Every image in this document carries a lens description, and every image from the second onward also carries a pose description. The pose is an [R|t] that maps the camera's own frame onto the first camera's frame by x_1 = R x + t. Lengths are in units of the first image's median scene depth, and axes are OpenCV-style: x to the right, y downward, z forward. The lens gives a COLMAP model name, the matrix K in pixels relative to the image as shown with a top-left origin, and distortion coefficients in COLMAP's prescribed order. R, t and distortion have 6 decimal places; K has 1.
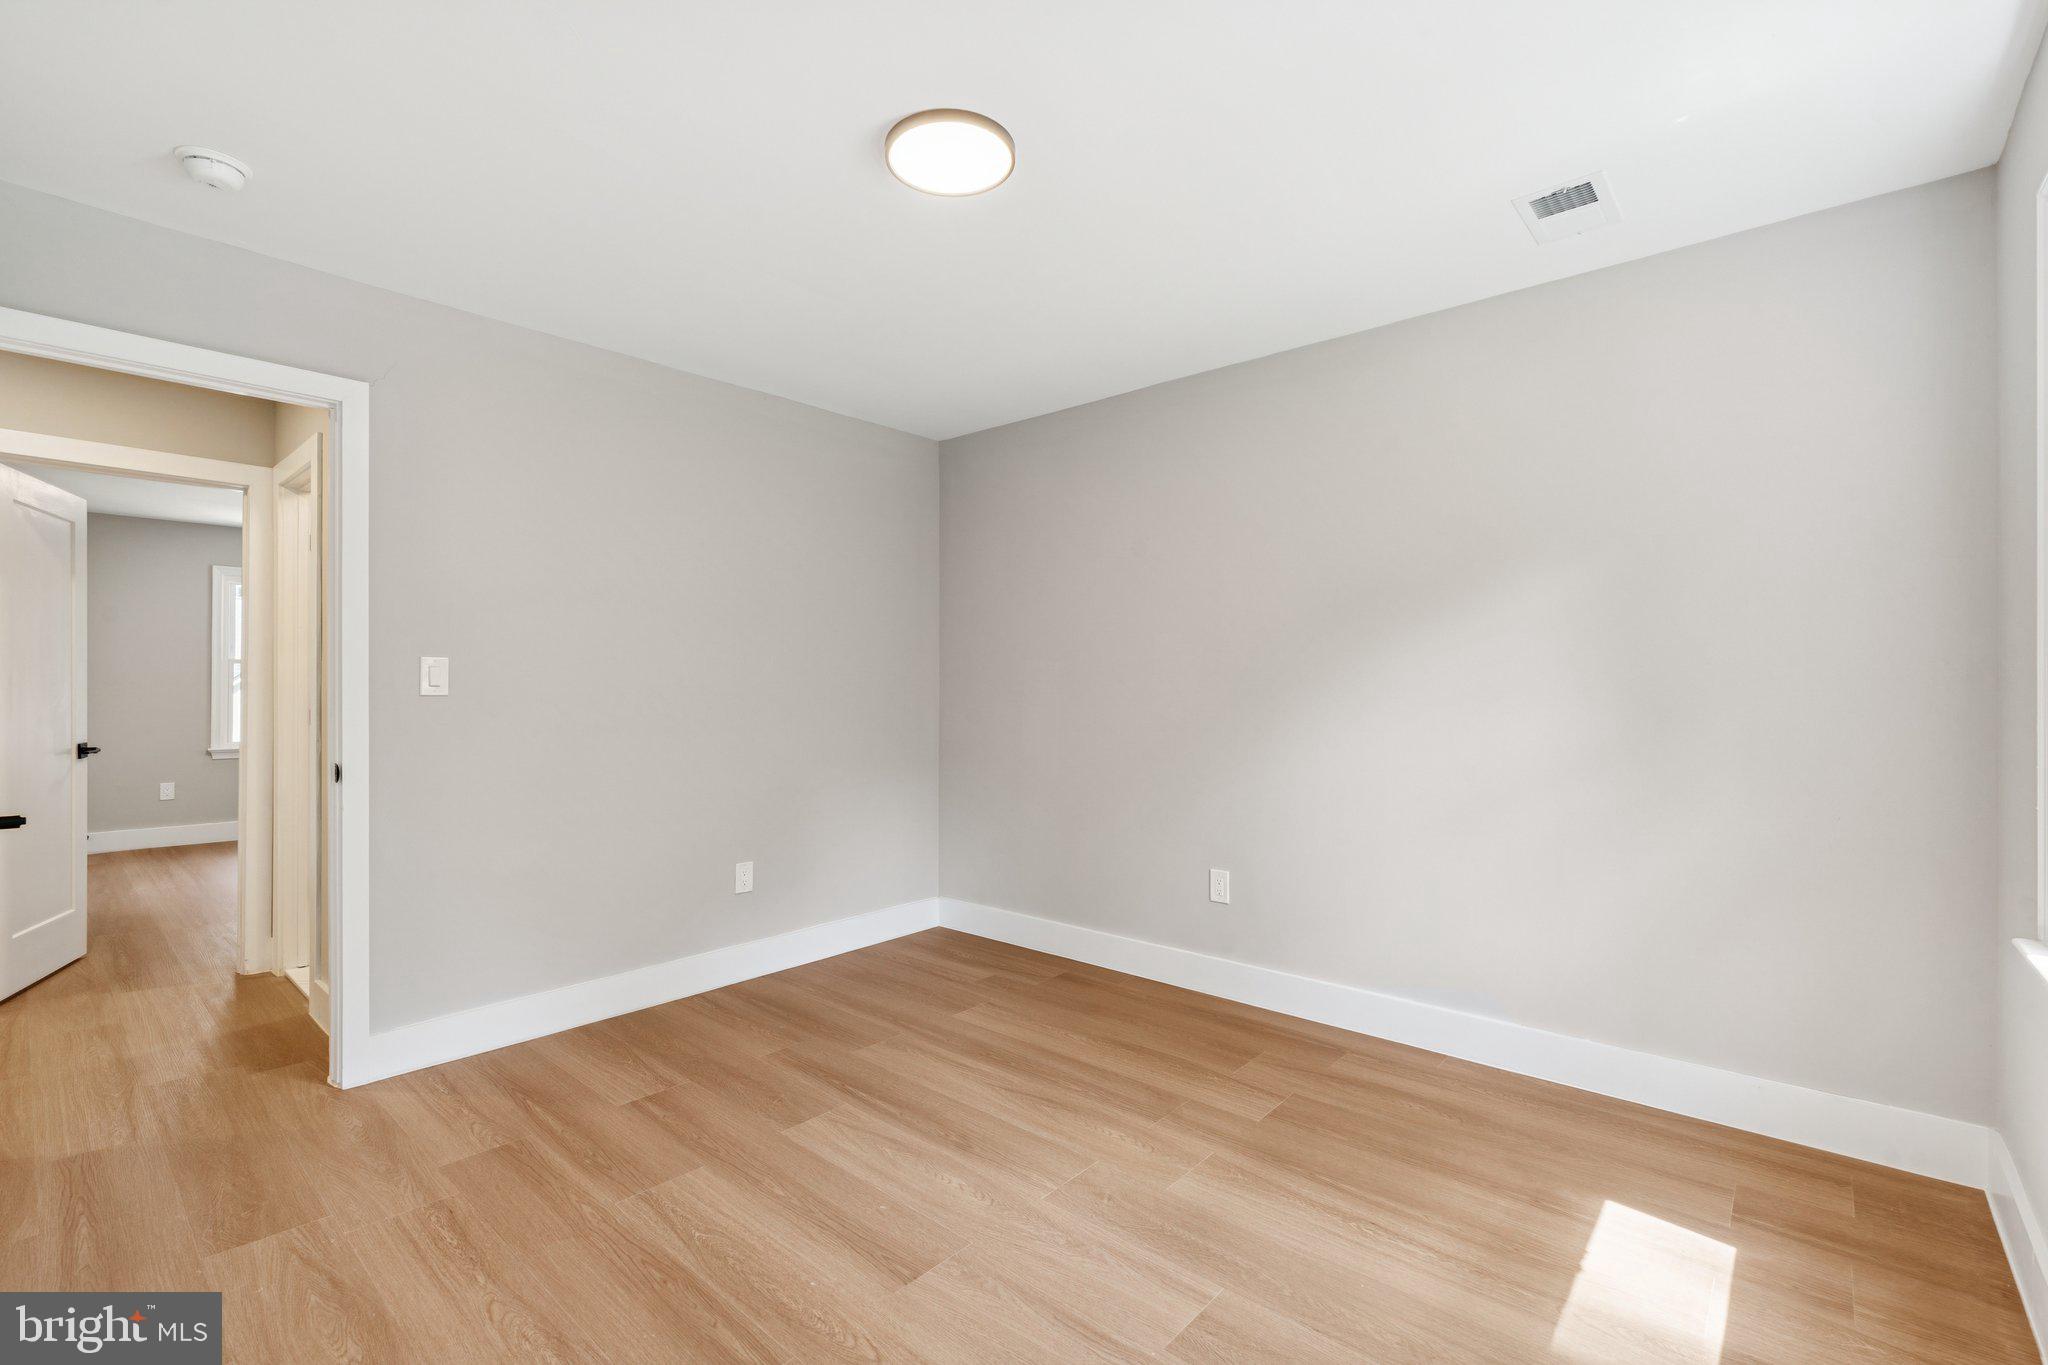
lens RADIAL K [[908.3, 0, 1019.1], [0, 908.3, 688.7], [0, 0, 1]] dist [-0.005026, 0.000624]
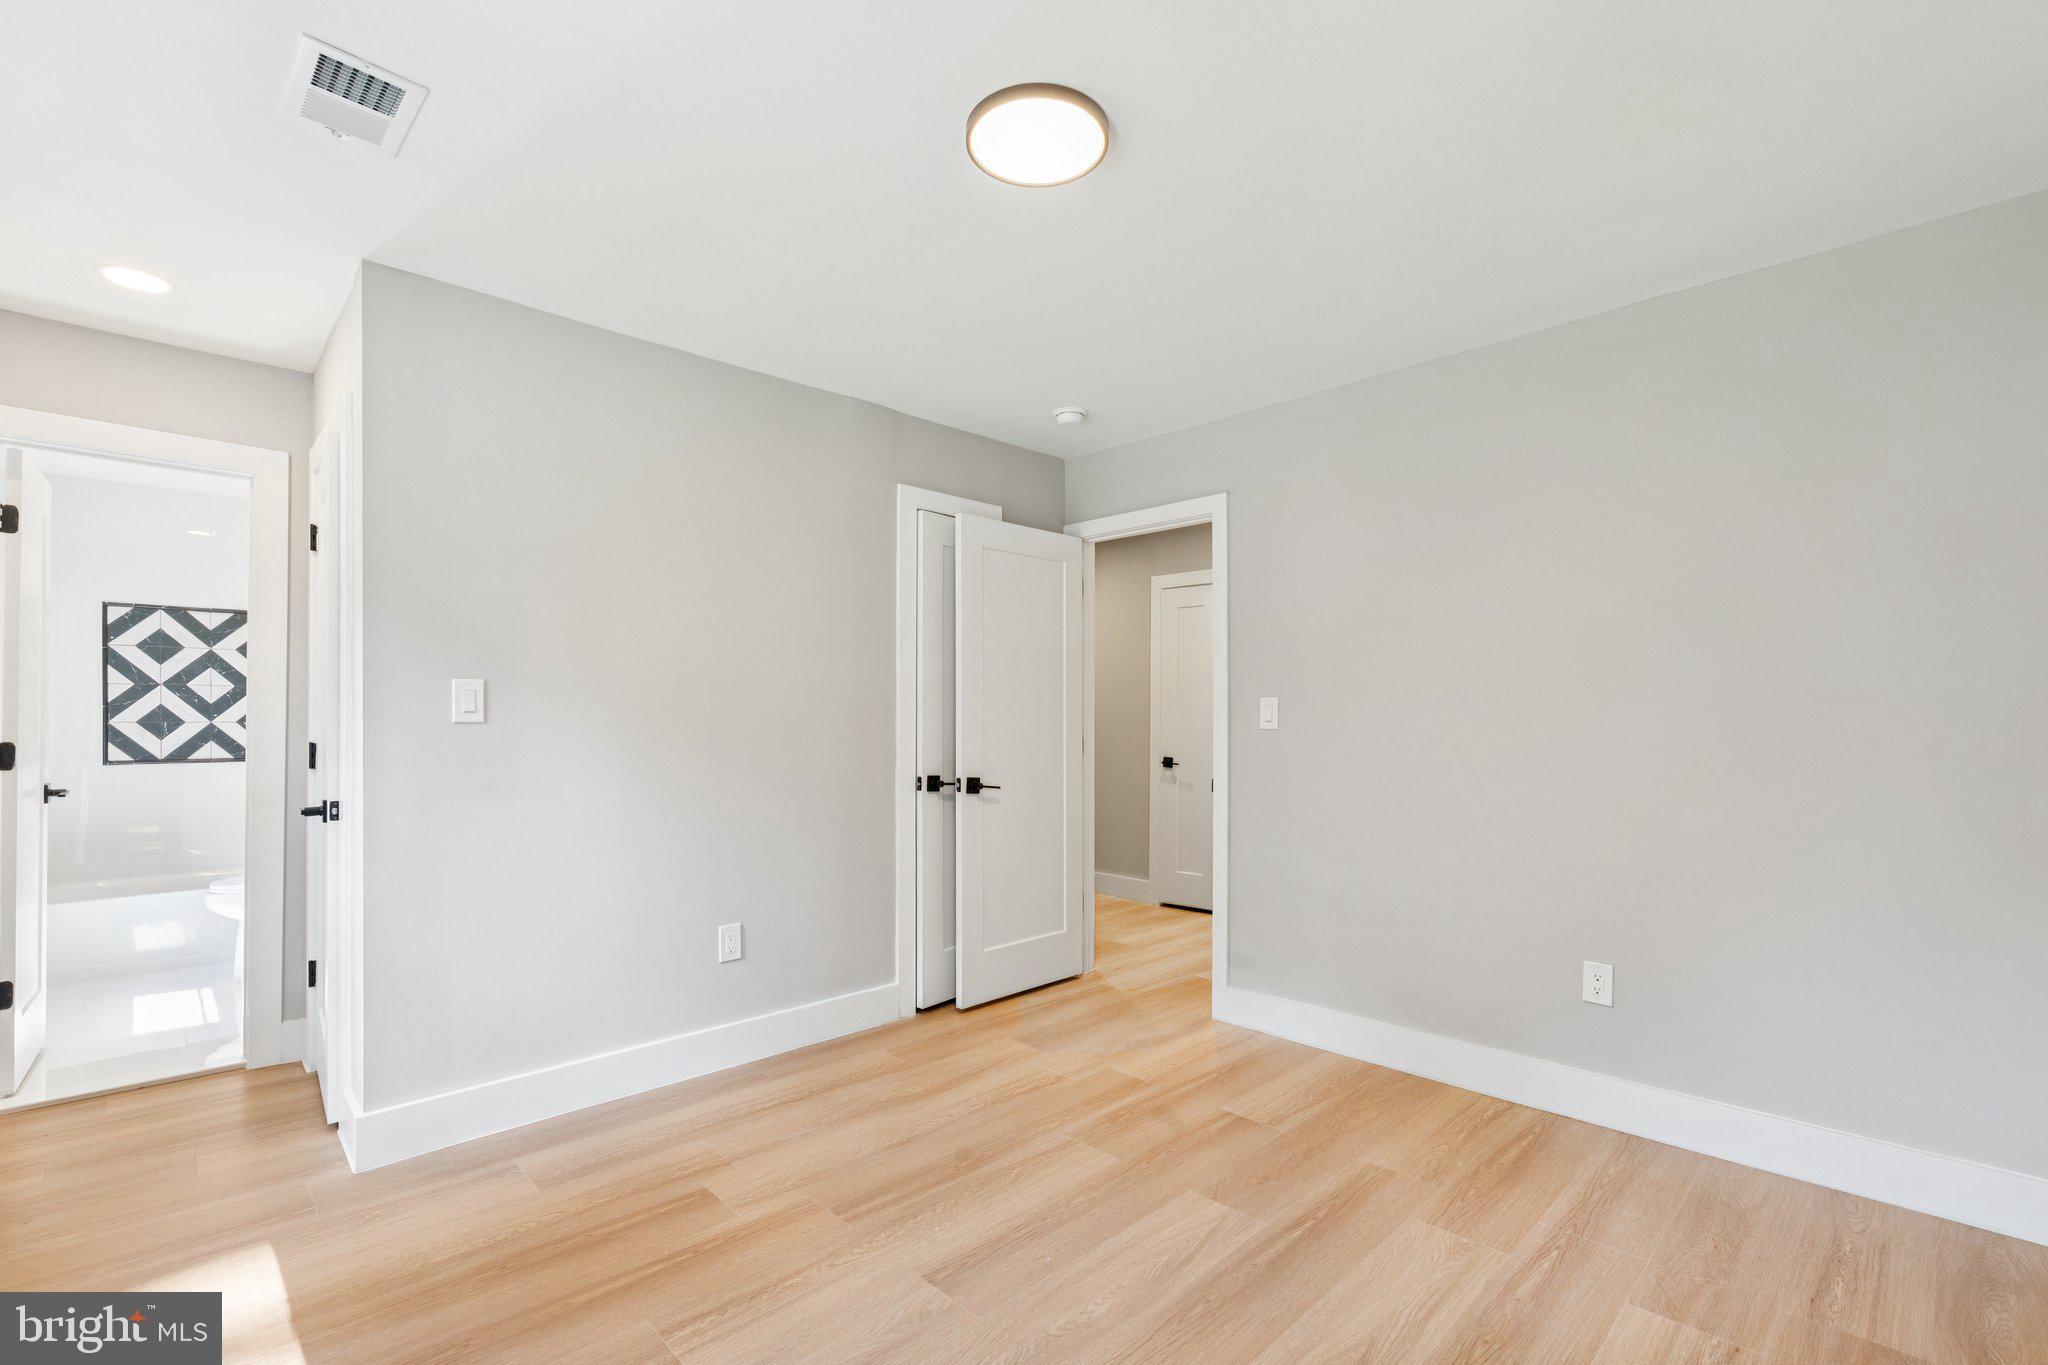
lens RADIAL K [[908.3, 0, 1016.9], [0, 908.3, 685.5], [0, 0, 1]] dist [-0.005026, 0.000624]
pose [[-0.076964, -0.040391, -0.996215, 0.636404], [-0.006199, 0.999179, -0.040032, 0.000467], [0.997015, 0.003094, -0.077151, 0.789441]]
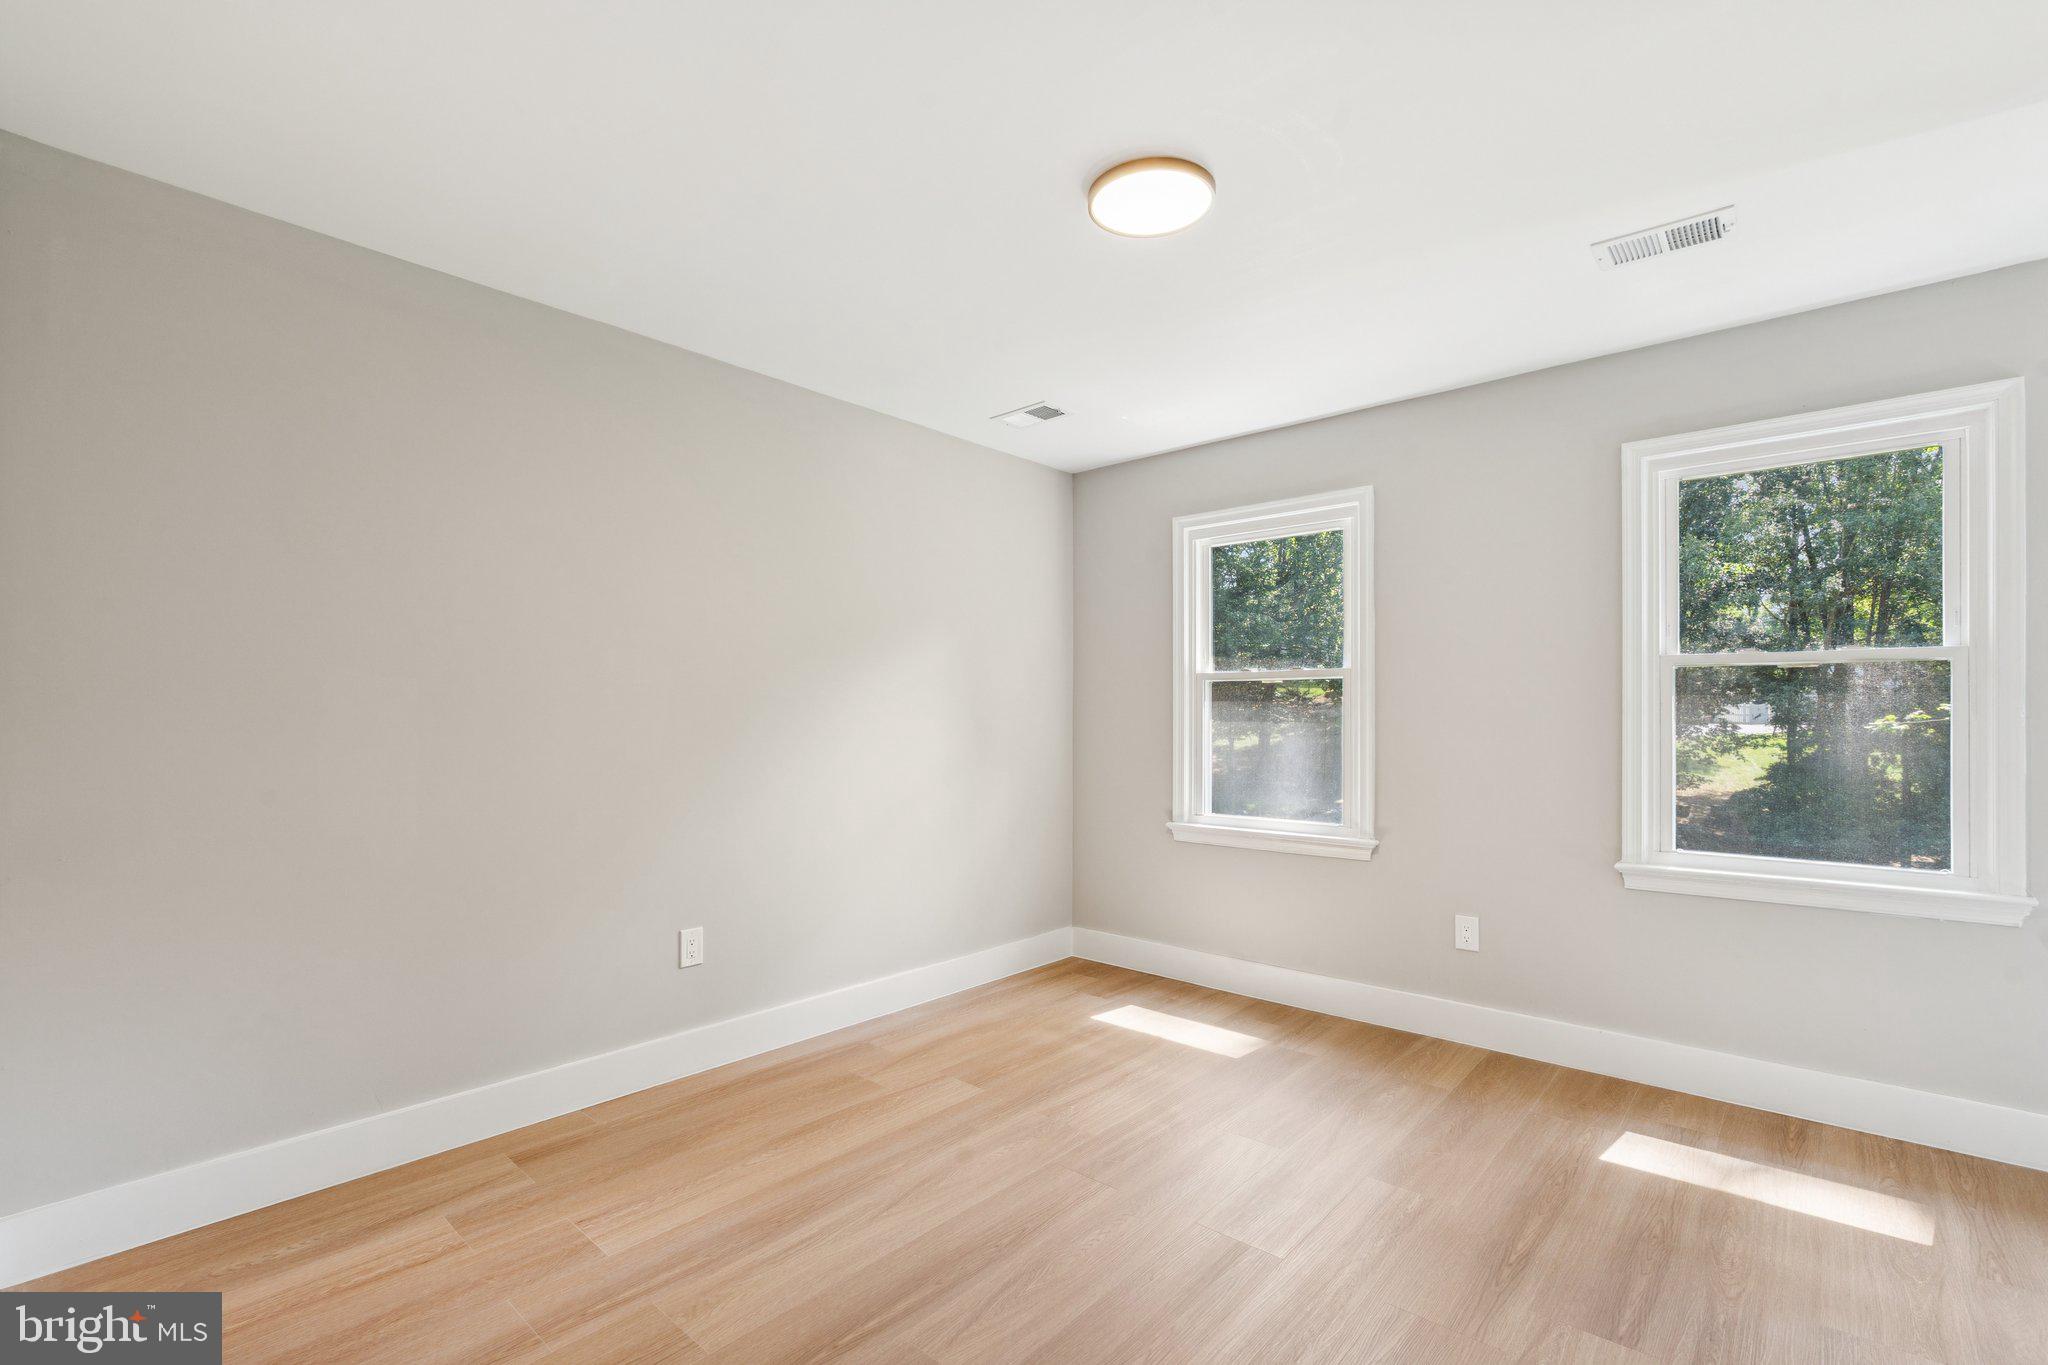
lens RADIAL K [[908.3, 0, 1026.7], [0, 908.3, 695.1], [0, 0, 1]] dist [-0.005026, 0.000624]
pose [[-0.011746, 0.029573, 0.999494, -0.829336], [0.001251, 0.999562, -0.029561, 0.003037], [-0.999930, 0.000903, -0.011778, 0.864991]]
